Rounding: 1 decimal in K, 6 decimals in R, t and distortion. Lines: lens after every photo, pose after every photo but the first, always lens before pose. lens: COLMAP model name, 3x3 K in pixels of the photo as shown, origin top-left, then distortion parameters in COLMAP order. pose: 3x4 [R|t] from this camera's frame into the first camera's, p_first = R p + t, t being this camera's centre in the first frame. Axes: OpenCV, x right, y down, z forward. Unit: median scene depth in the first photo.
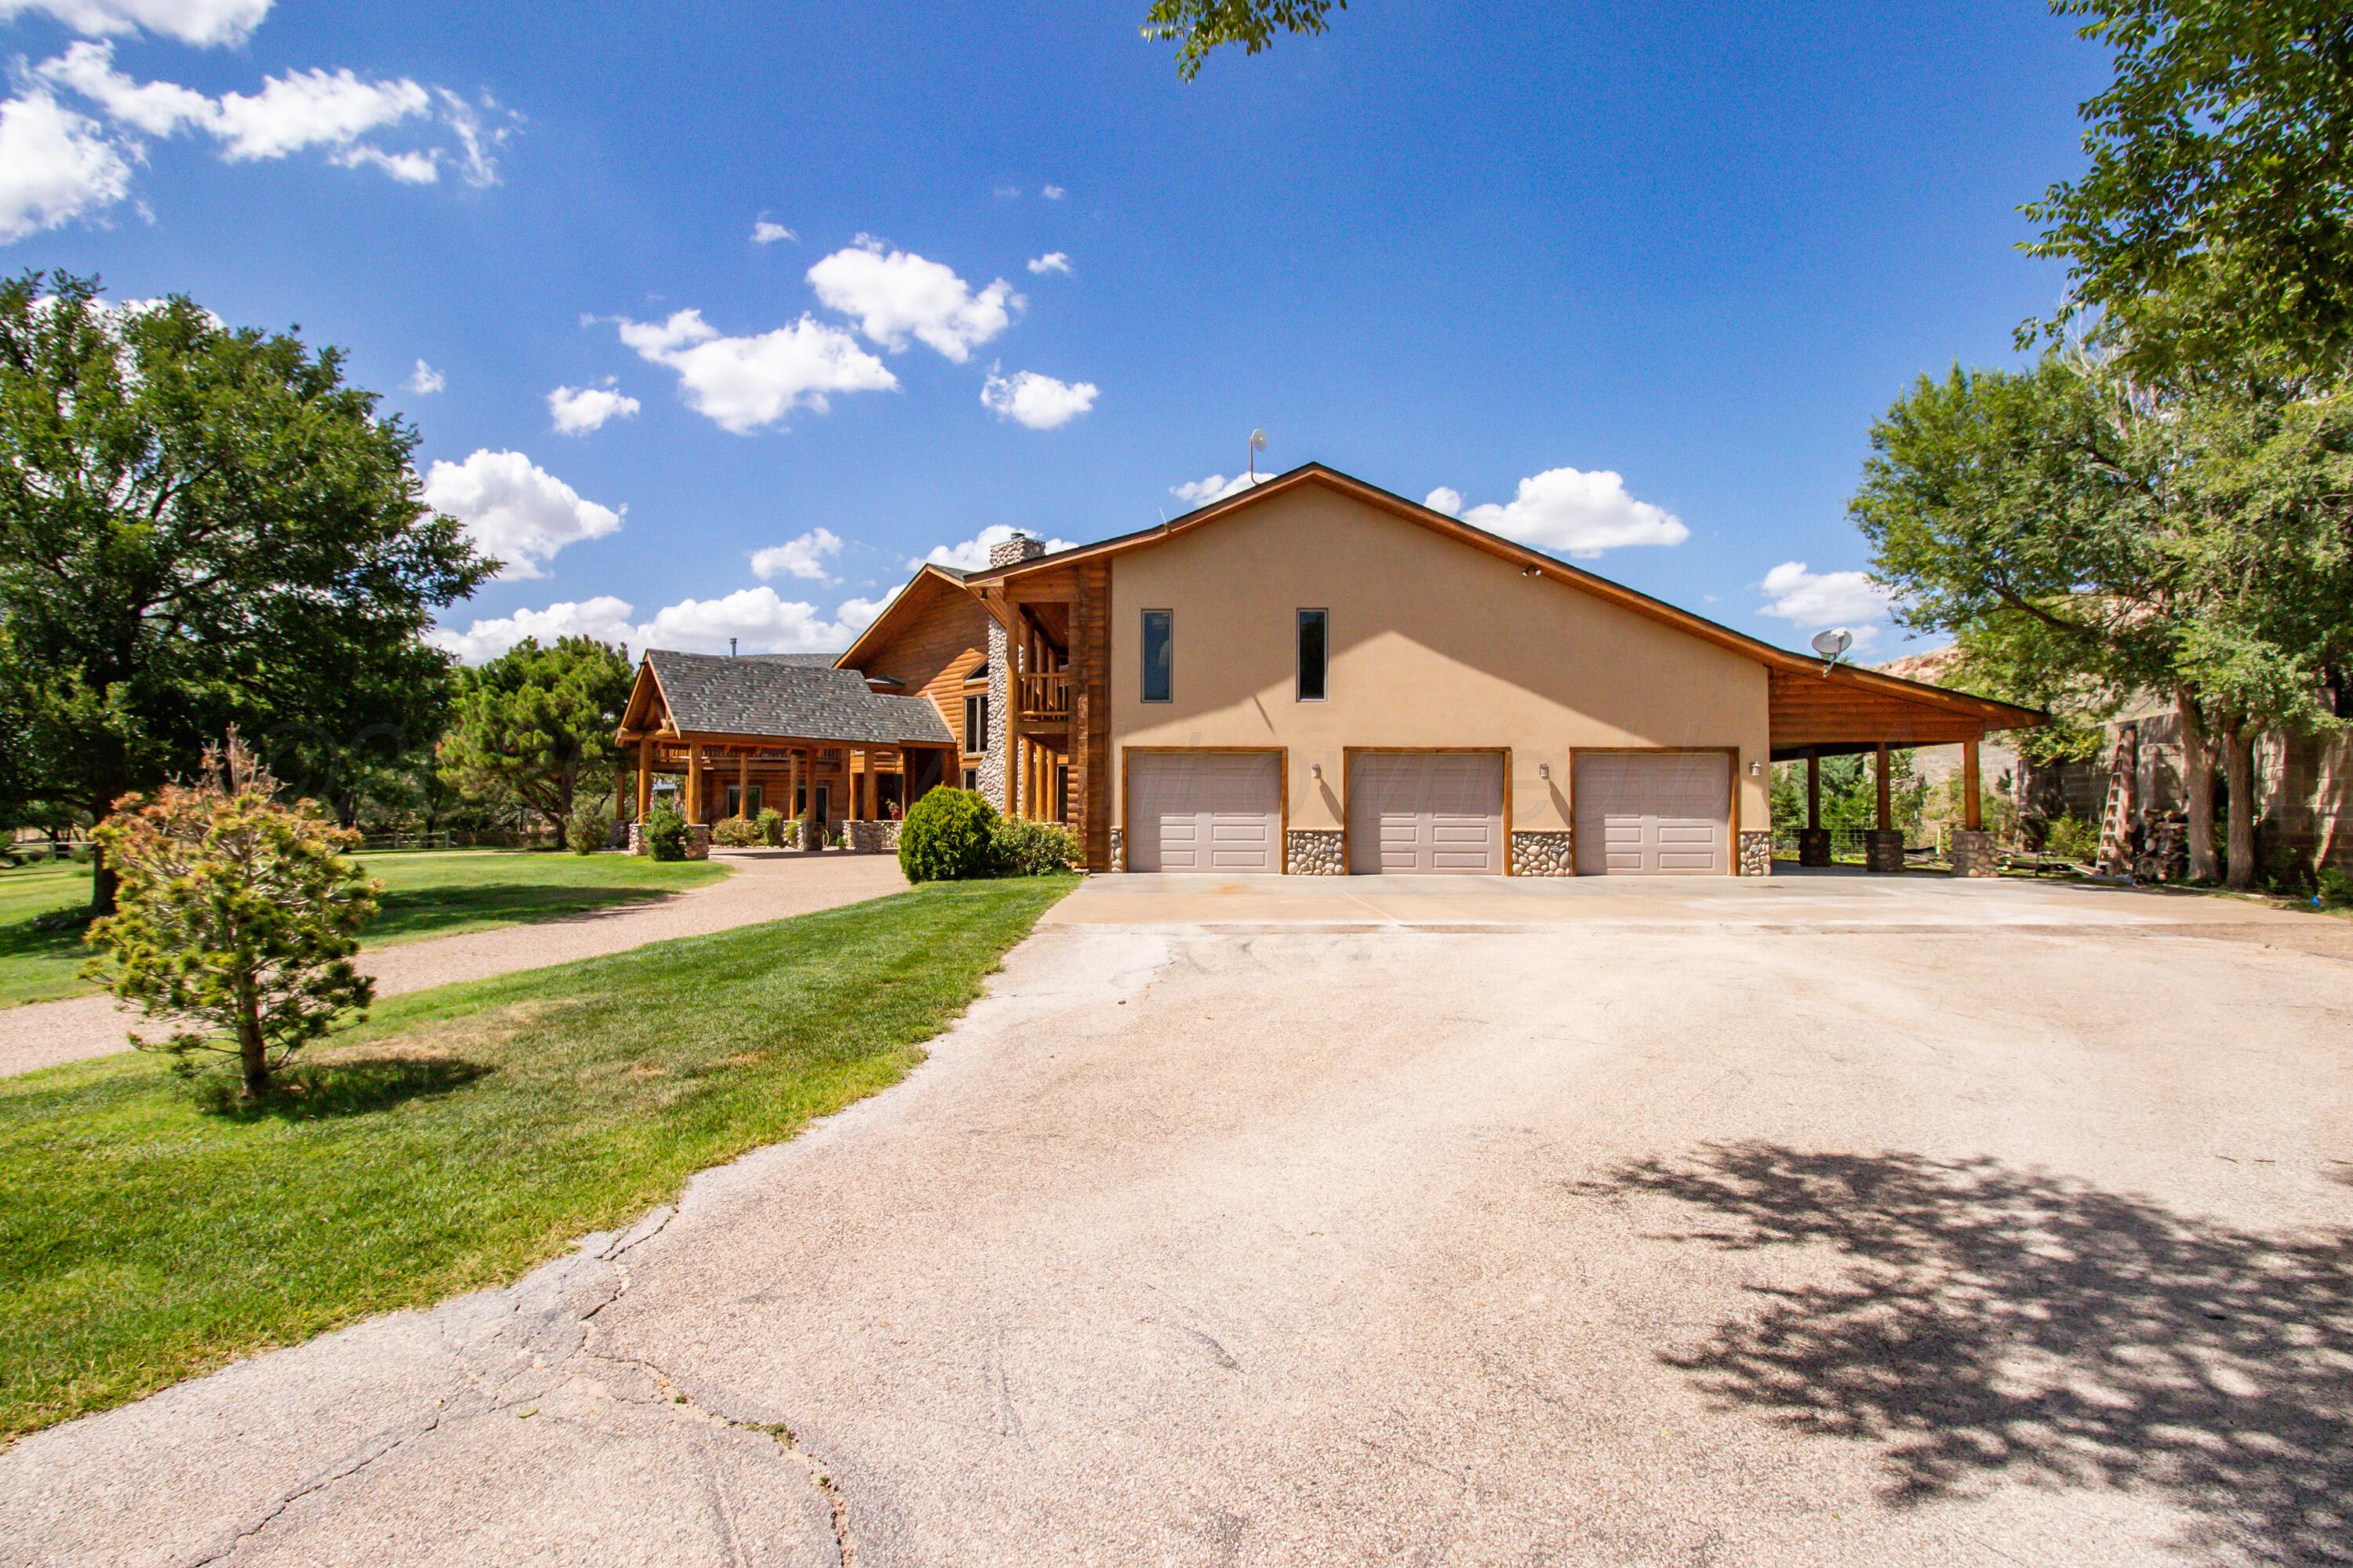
lens RADIAL K [[1195.2, 0, 1173.2], [0, 1195.2, 785.8], [0, 0, 1]] dist [-0.006320, -0.015261]
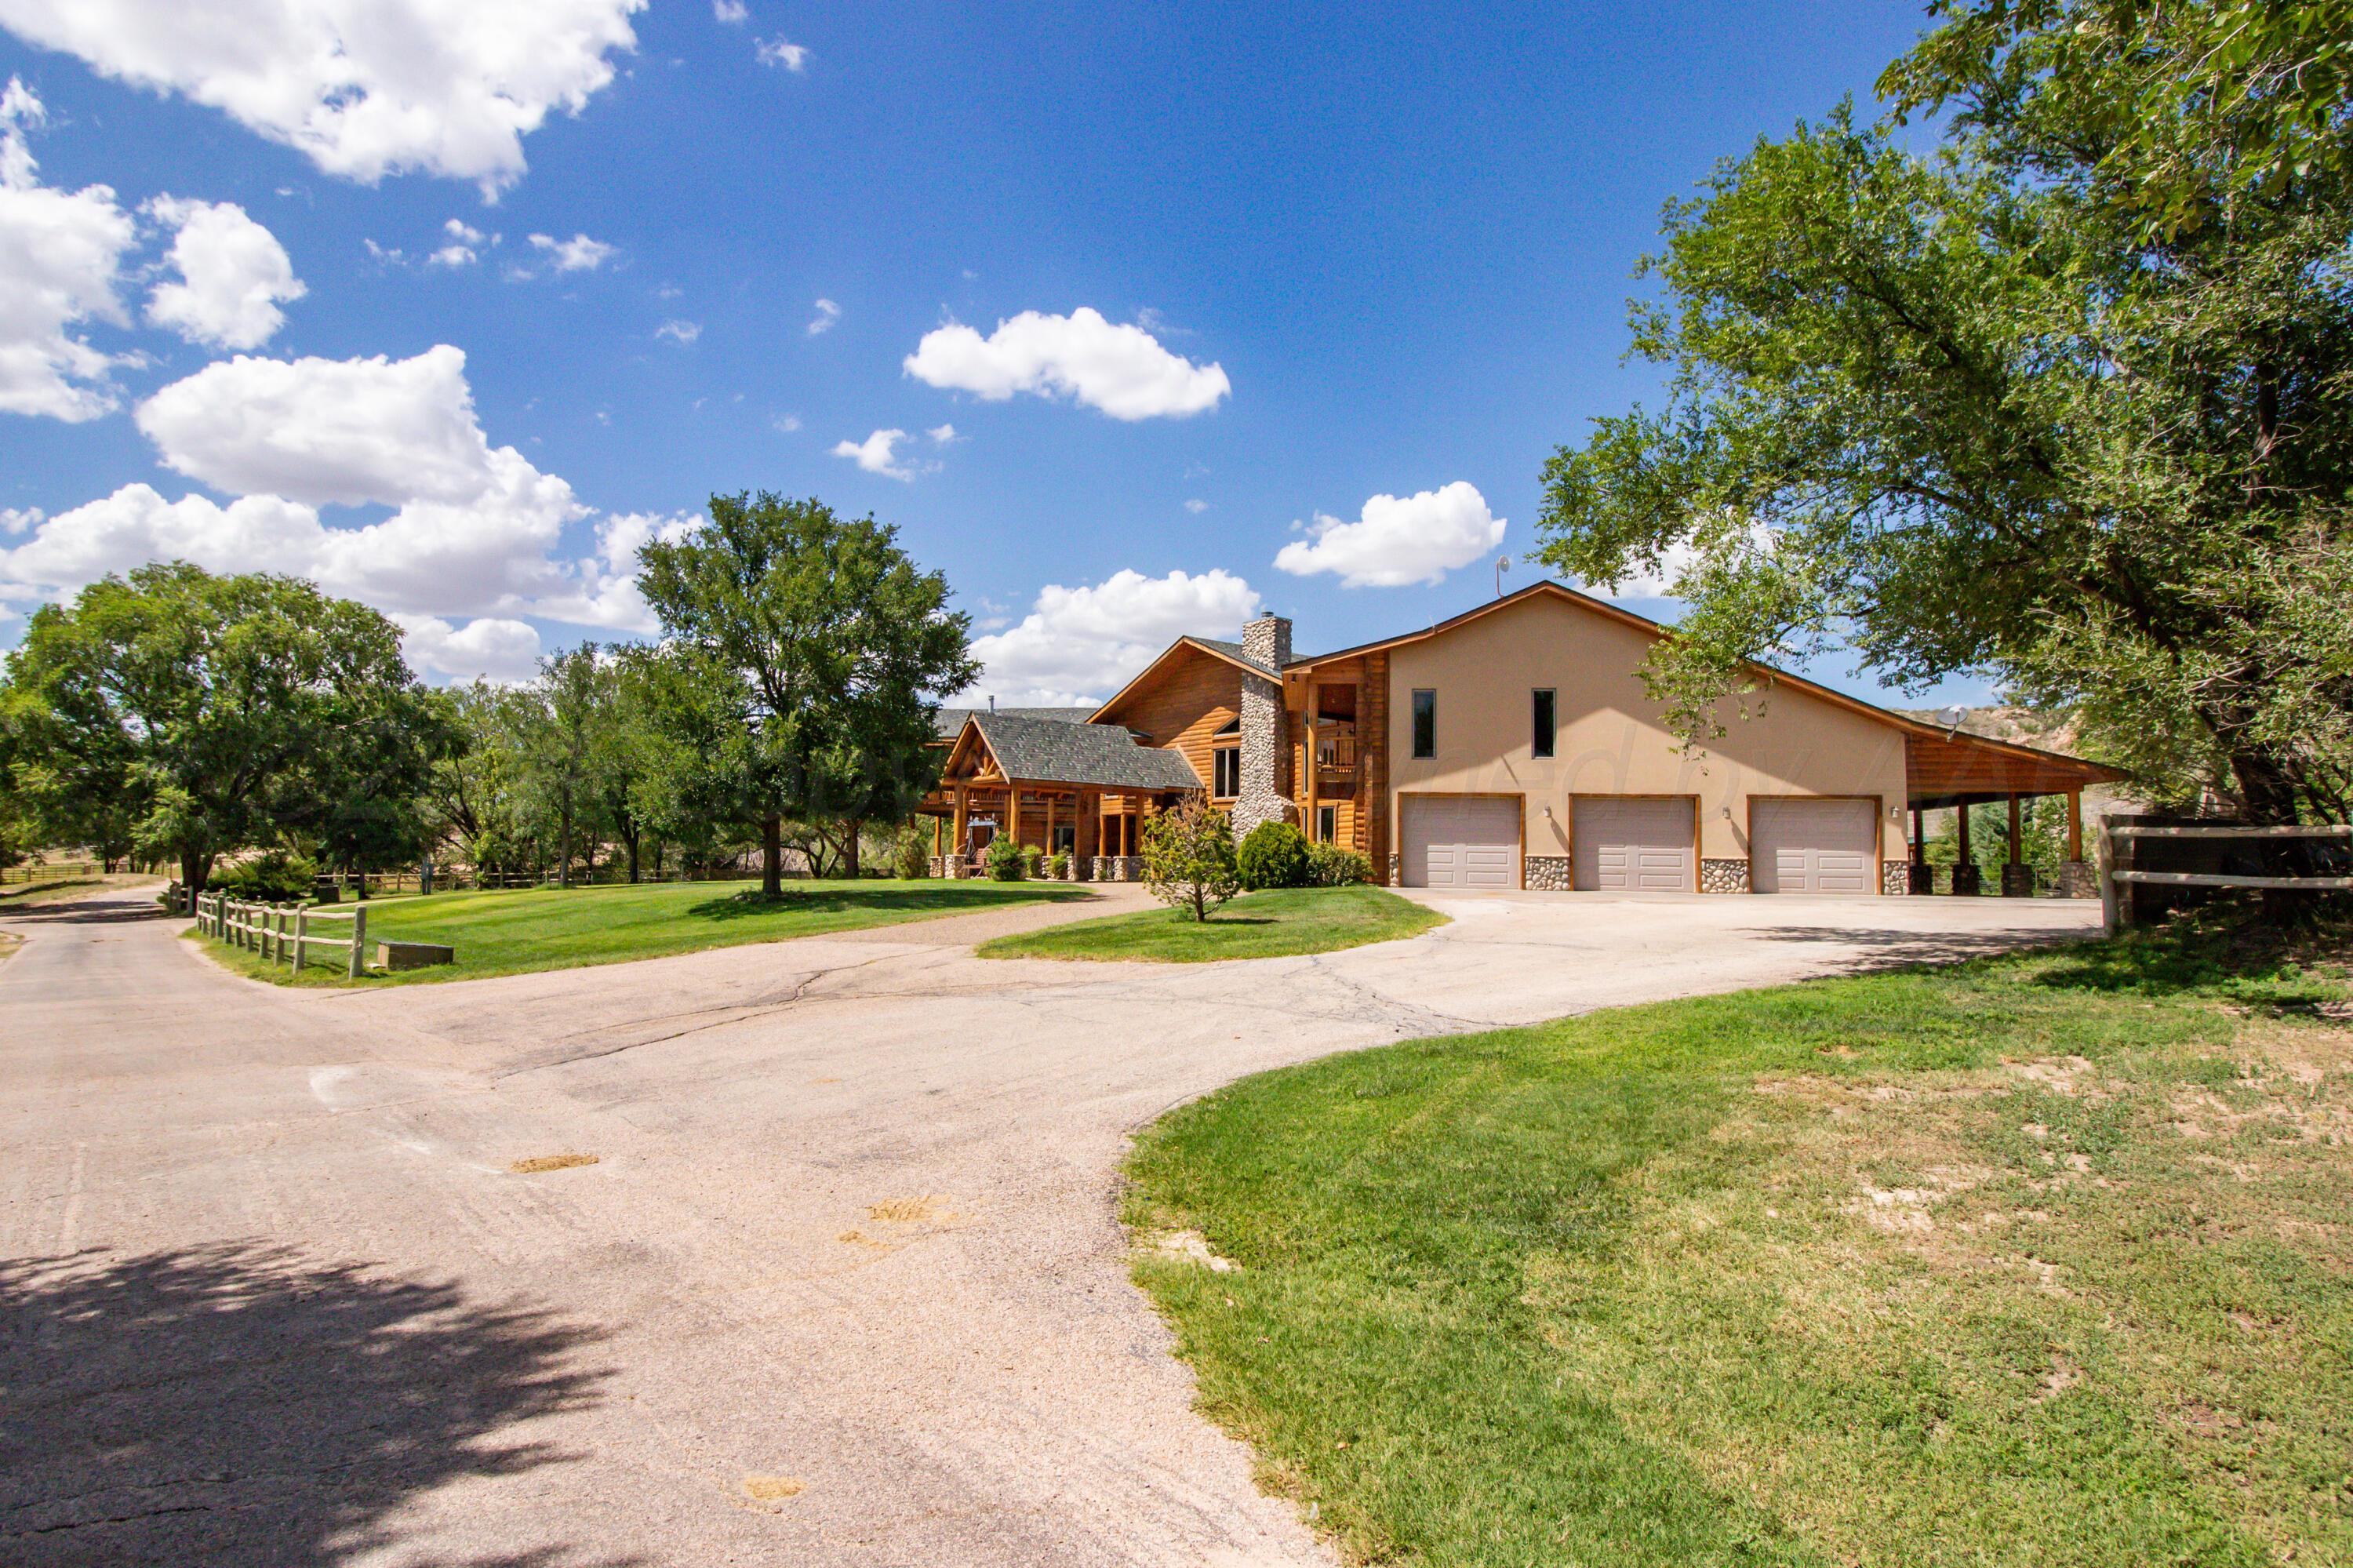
lens RADIAL K [[1324.6, 0, 1179.8], [0, 1324.6, 776.6], [0, 0, 1]] dist [-0.000672, -0.000560]
pose [[0.994860, 0.005032, -0.101134, -0.136058], [-0.009642, 0.998934, -0.045144, 0.018688], [0.100799, 0.045887, 0.993848, -0.493715]]
